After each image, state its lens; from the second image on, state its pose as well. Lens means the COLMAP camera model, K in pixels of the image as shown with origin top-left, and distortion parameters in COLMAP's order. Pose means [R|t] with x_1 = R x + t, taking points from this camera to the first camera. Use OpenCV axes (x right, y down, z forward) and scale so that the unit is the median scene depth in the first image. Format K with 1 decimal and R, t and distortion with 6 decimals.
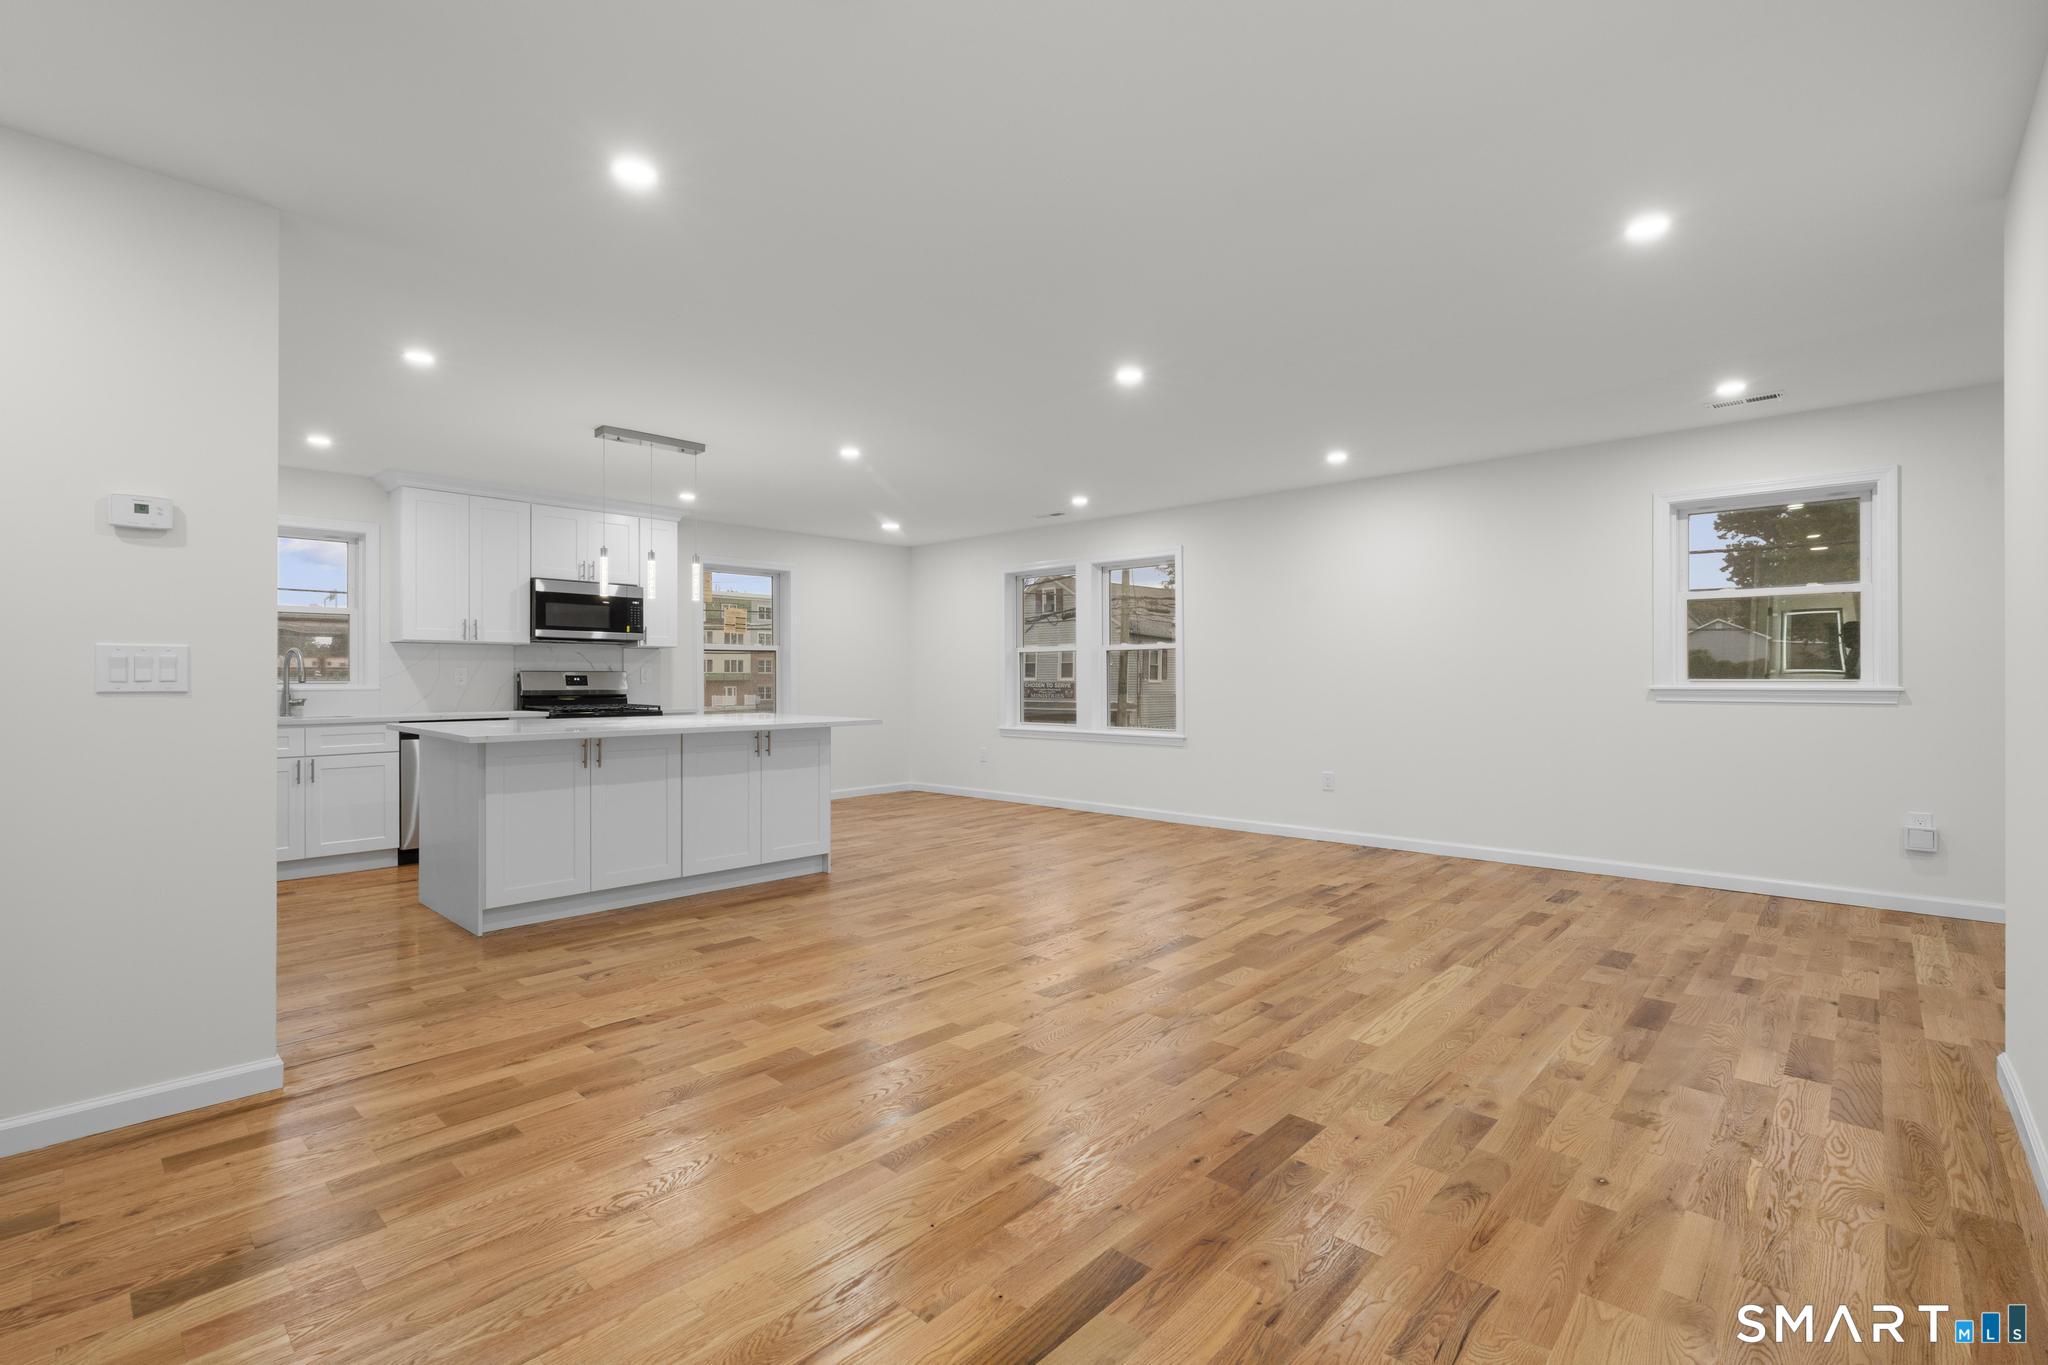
lens RADIAL K [[920.8, 0, 1020.8], [0, 920.8, 674.8], [0, 0, 1]] dist [-0.004510, 0.001652]
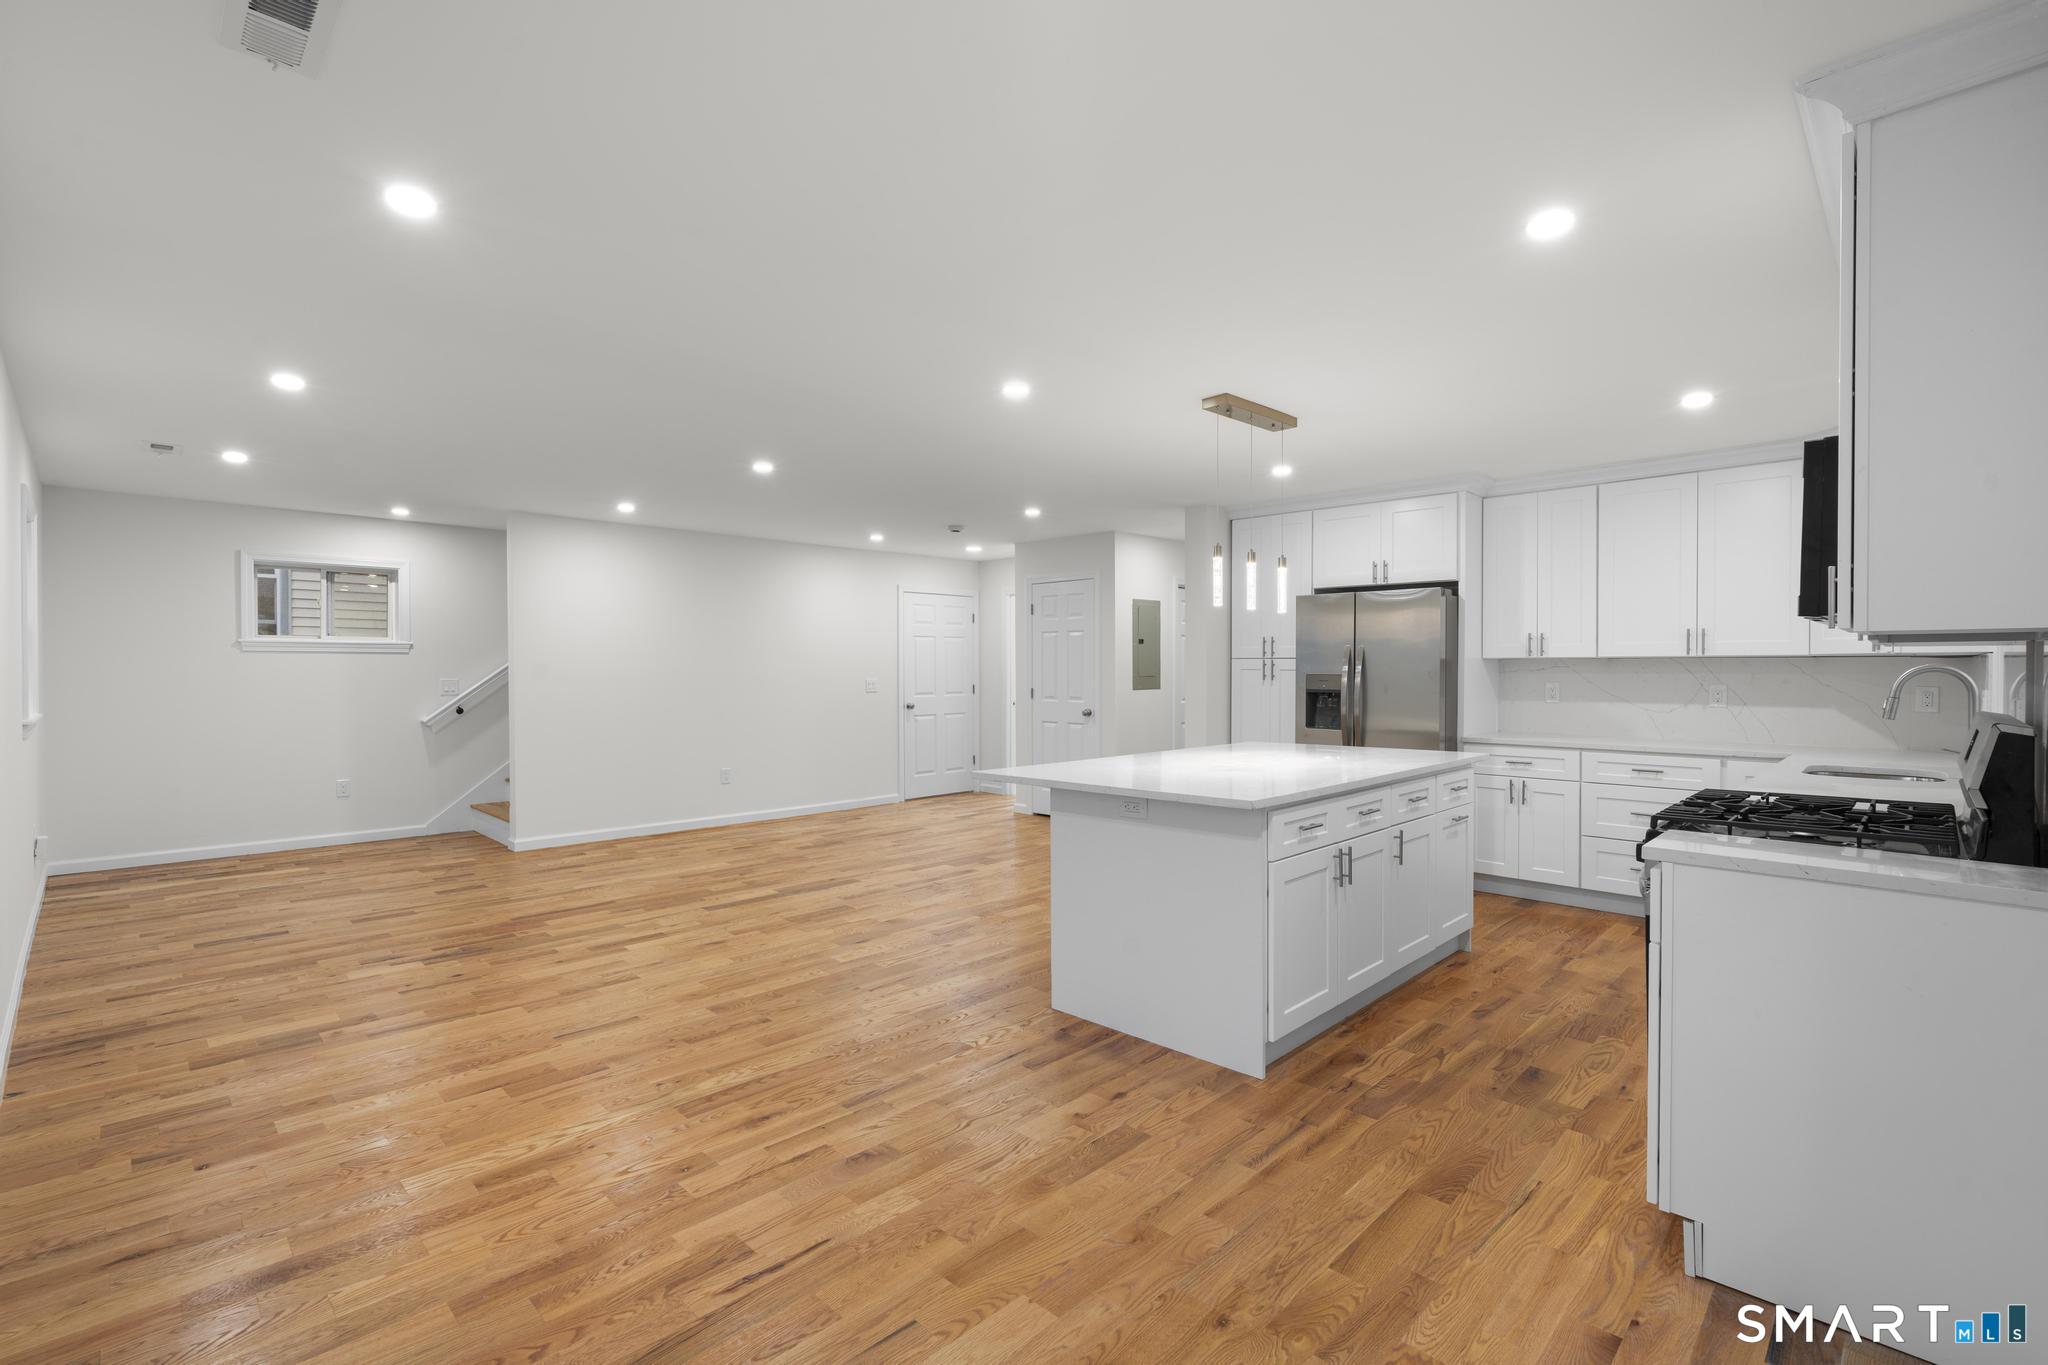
lens RADIAL K [[920.8, 0, 1020.8], [0, 920.8, 674.8], [0, 0, 1]] dist [-0.004510, 0.001652]
pose [[-0.999548, 0.003562, 0.029849, -0.276075], [0.003556, 0.999994, -0.000276, -0.032079], [-0.029850, -0.000170, -0.999554, 2.237832]]
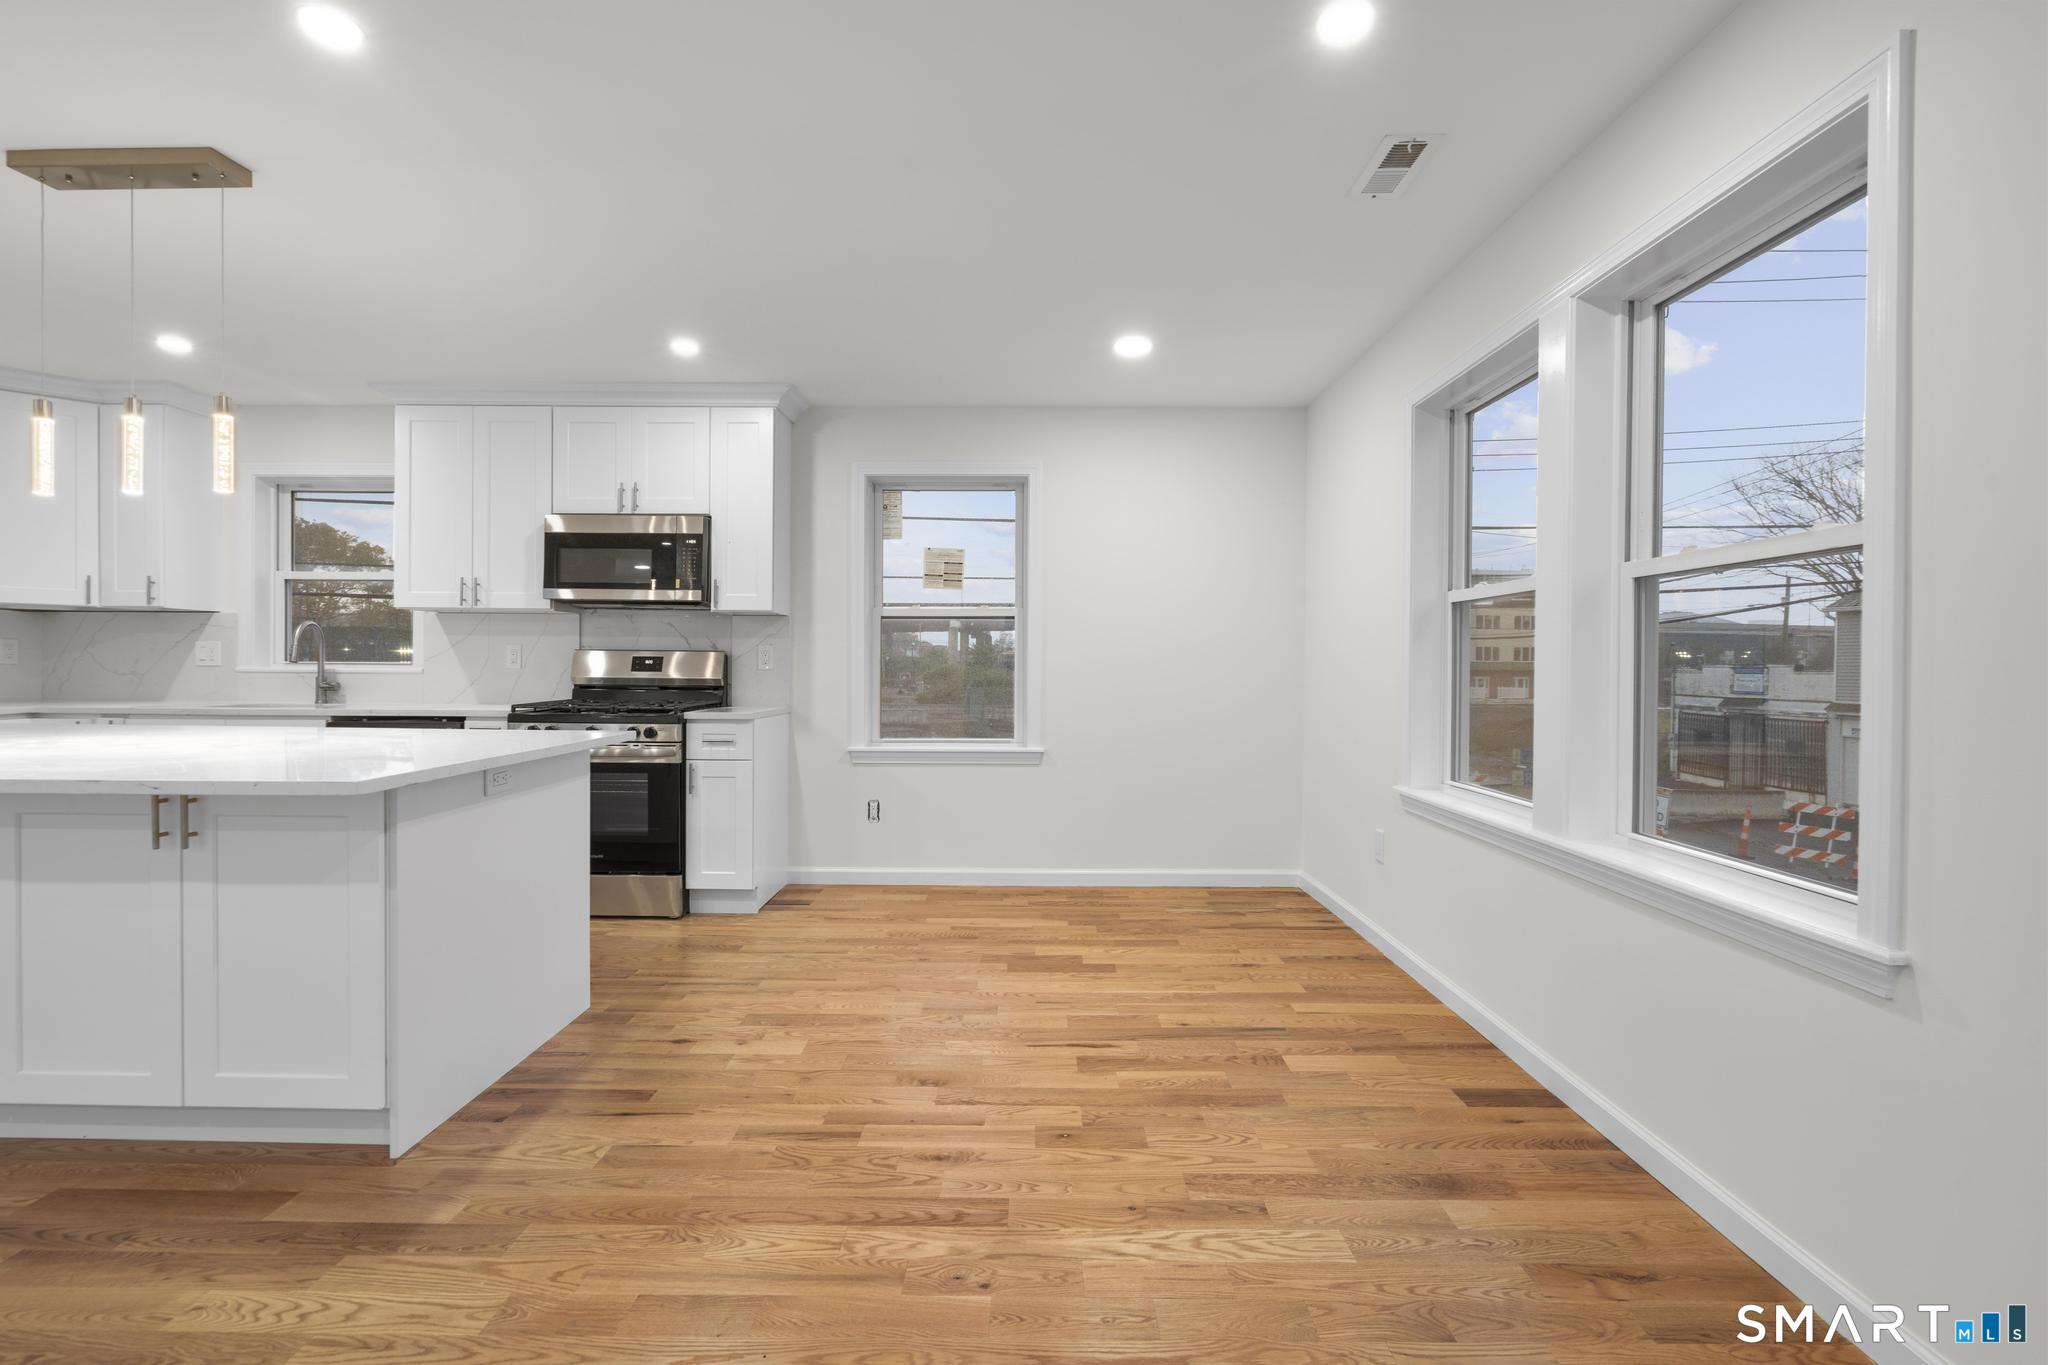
lens RADIAL K [[920.8, 0, 1020.8], [0, 920.8, 674.8], [0, 0, 1]] dist [-0.004510, 0.001652]
pose [[0.672841, 0.016413, -0.739605, 0.345298], [-0.007034, 0.999851, 0.015788, 0.002798], [0.739754, -0.005420, 0.672856, 1.259509]]
